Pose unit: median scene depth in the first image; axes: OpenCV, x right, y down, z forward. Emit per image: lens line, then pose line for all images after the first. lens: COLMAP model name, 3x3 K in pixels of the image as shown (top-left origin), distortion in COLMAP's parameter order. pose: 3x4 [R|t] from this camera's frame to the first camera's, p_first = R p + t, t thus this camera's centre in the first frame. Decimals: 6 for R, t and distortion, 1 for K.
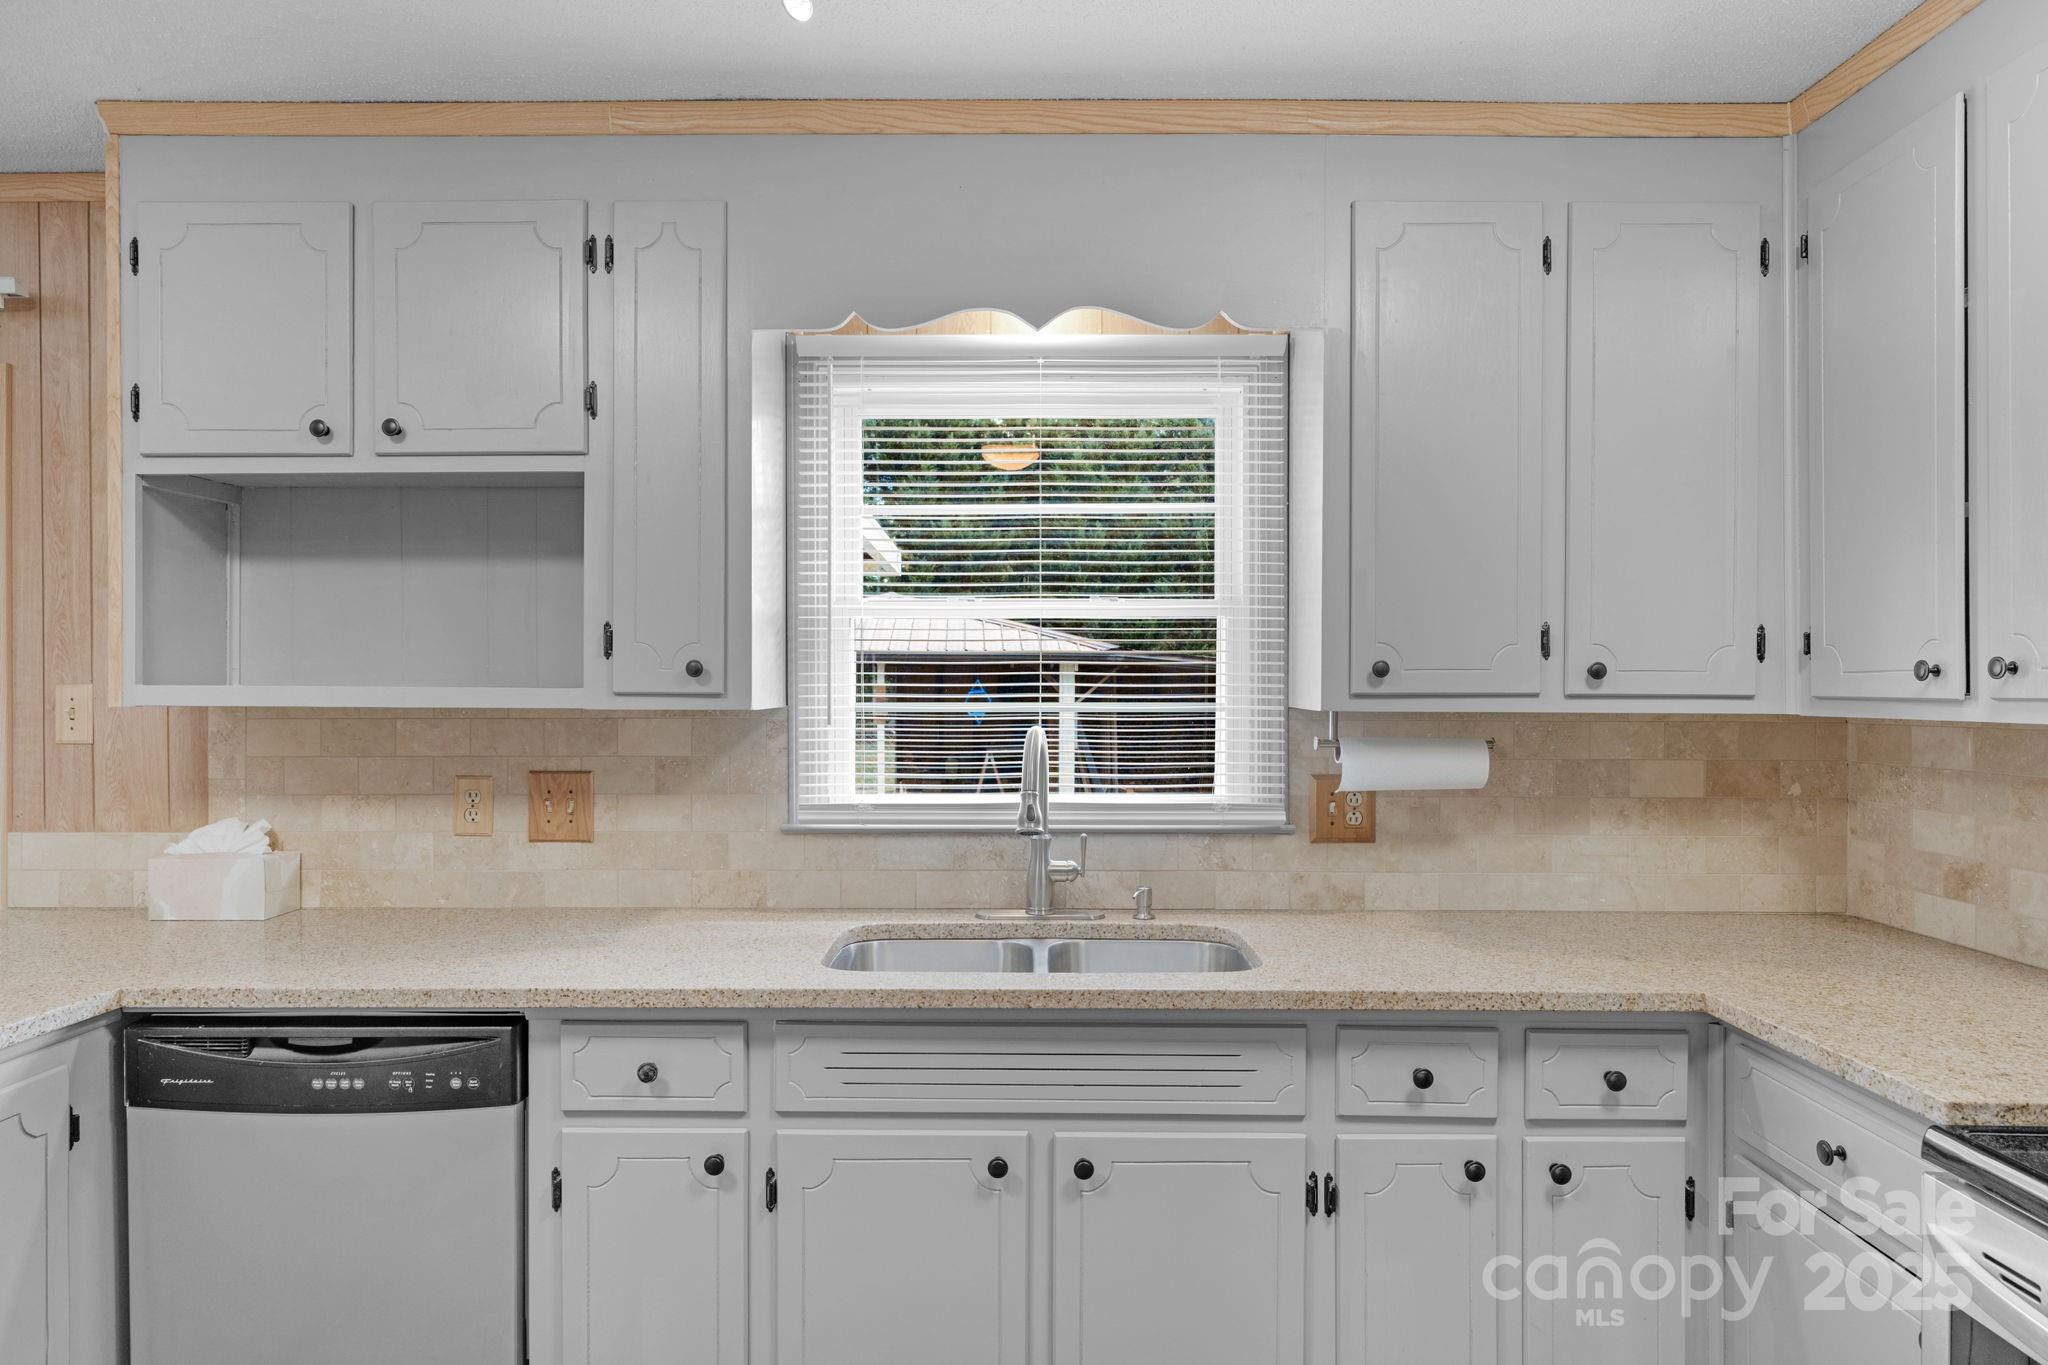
lens RADIAL K [[1216.3, 0, 1016.6], [0, 1216.3, 681.7], [0, 0, 1]] dist [0.001435, 0.000856]
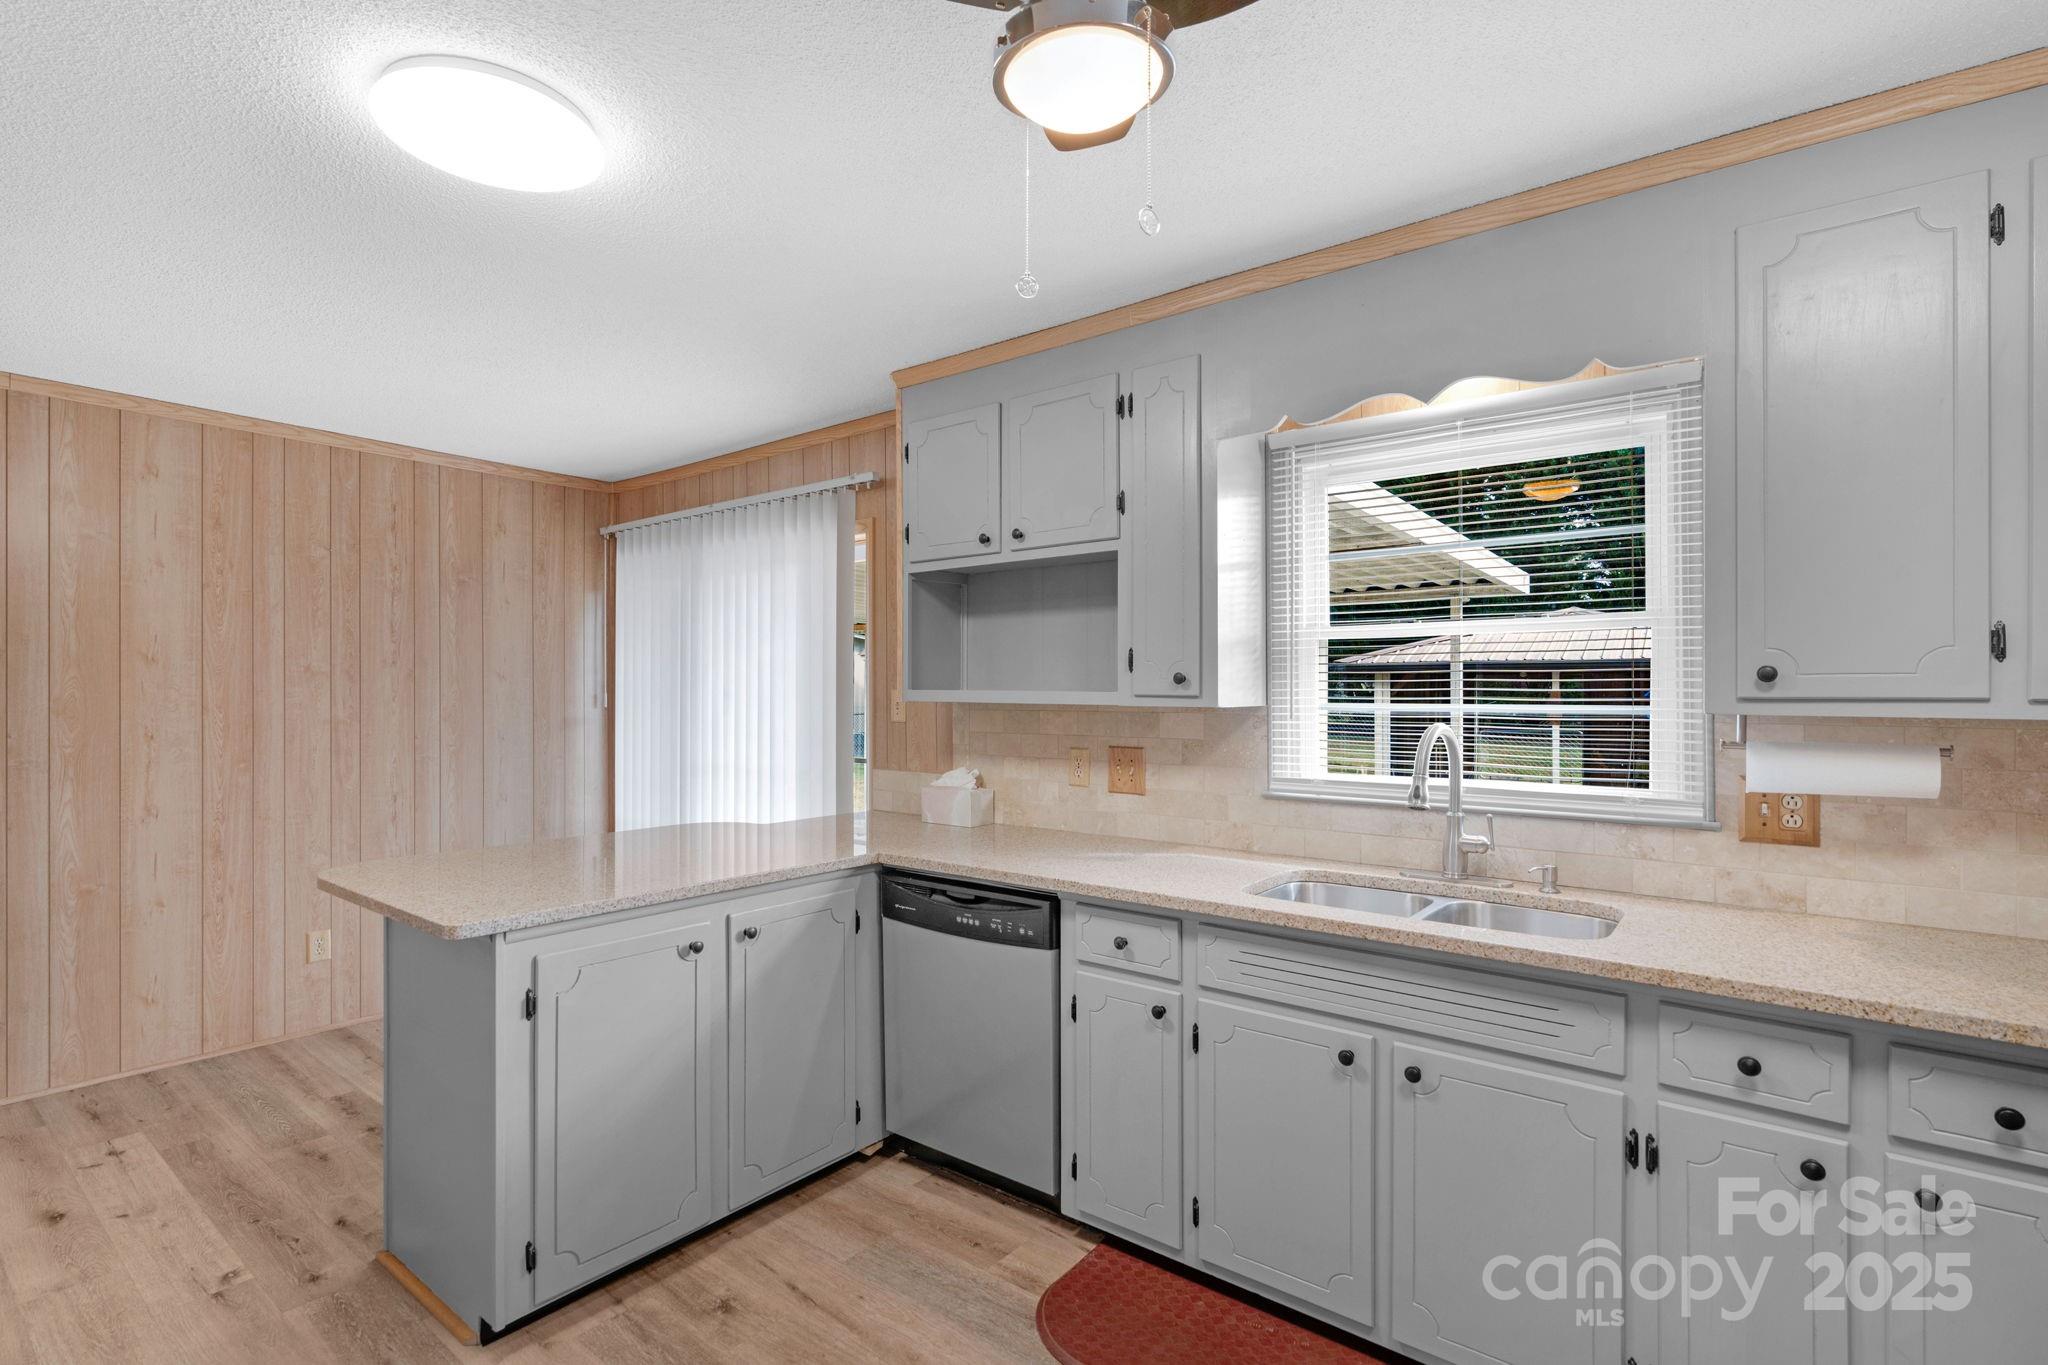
lens RADIAL K [[967.7, 0, 1050.7], [0, 967.7, 687.8], [0, 0, 1]] dist [-0.003544, 0.001227]
pose [[0.797797, -0.001559, -0.602924, 0.304551], [0.001609, 0.999999, -0.000457, 0.000637], [0.602924, -0.000606, 0.797798, -0.019276]]
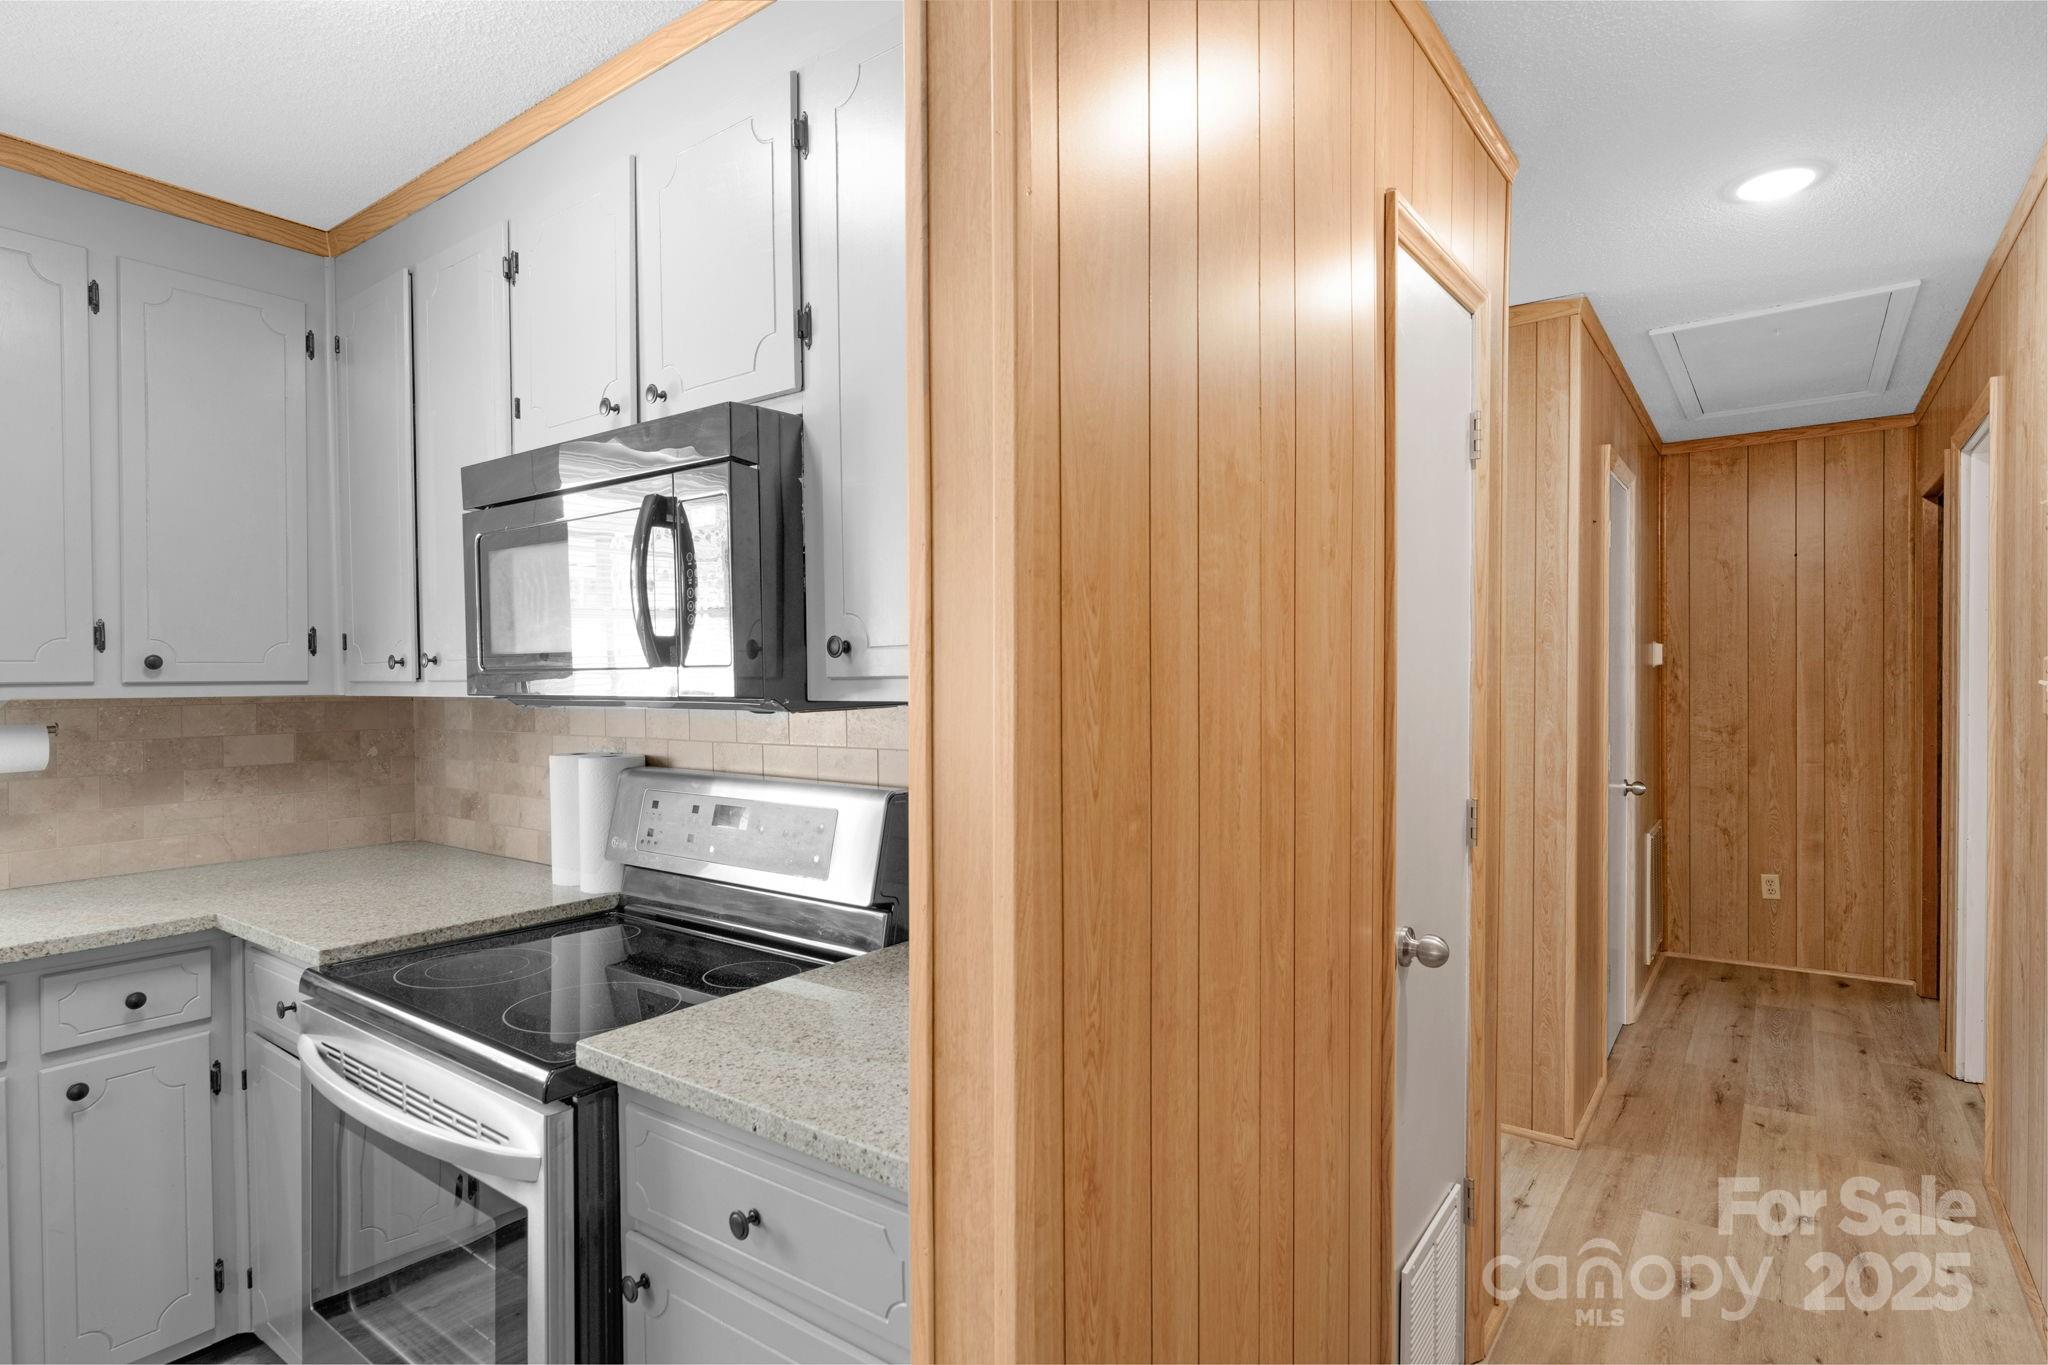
lens RADIAL K [[1068.5, 0, 1021.4], [0, 1068.5, 680.1], [0, 0, 1]] dist [-0.001541, 0.000892]
pose [[0.591154, -0.014331, 0.806431, 0.138281], [0.007314, 0.999896, 0.012408, 0.001869], [-0.806525, -0.001437, 0.591198, -0.292308]]
